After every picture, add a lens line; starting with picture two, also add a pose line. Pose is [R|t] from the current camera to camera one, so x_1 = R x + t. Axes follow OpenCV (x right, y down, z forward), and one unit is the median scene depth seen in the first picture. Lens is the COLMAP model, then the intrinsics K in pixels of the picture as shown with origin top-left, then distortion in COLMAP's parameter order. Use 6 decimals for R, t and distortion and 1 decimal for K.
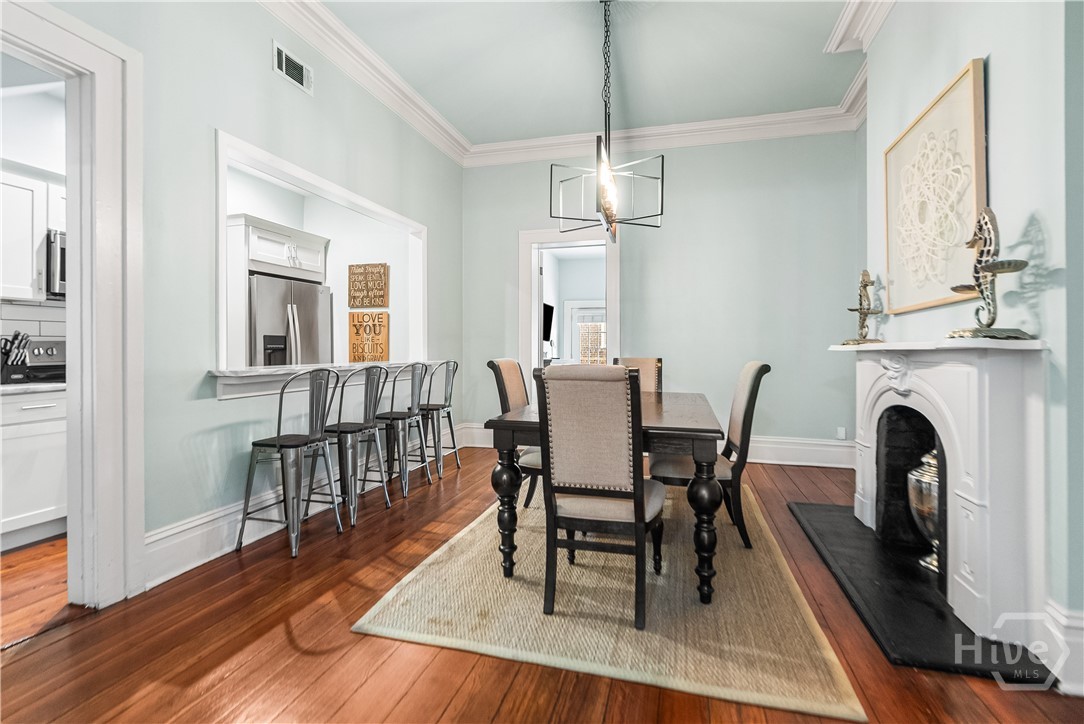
lens RADIAL K [[506.1, 0, 543.7], [0, 506.1, 350.2], [0, 0, 1]] dist [-0.001990, -0.000916]
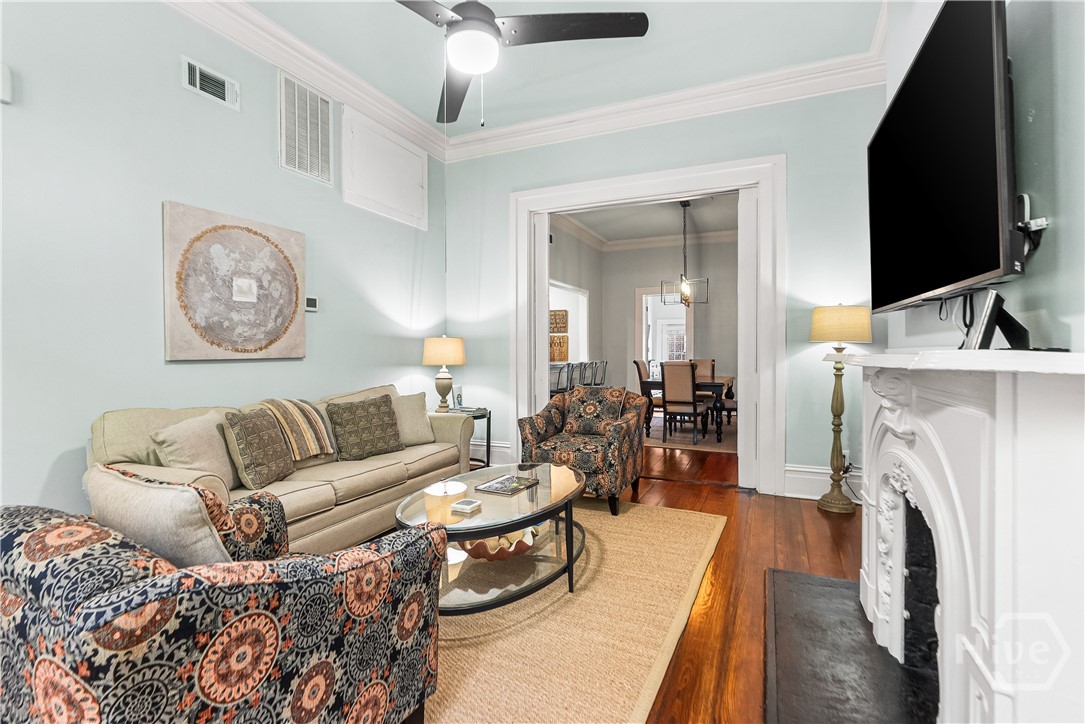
lens RADIAL K [[506.6, 0, 547.2], [0, 506.6, 354.4], [0, 0, 1]] dist [-0.001990, -0.000916]
pose [[0.988603, -0.000768, -0.150546, -0.096904], [0.001399, 0.999991, 0.004085, -0.011667], [0.150541, -0.004249, 0.988595, -0.898705]]
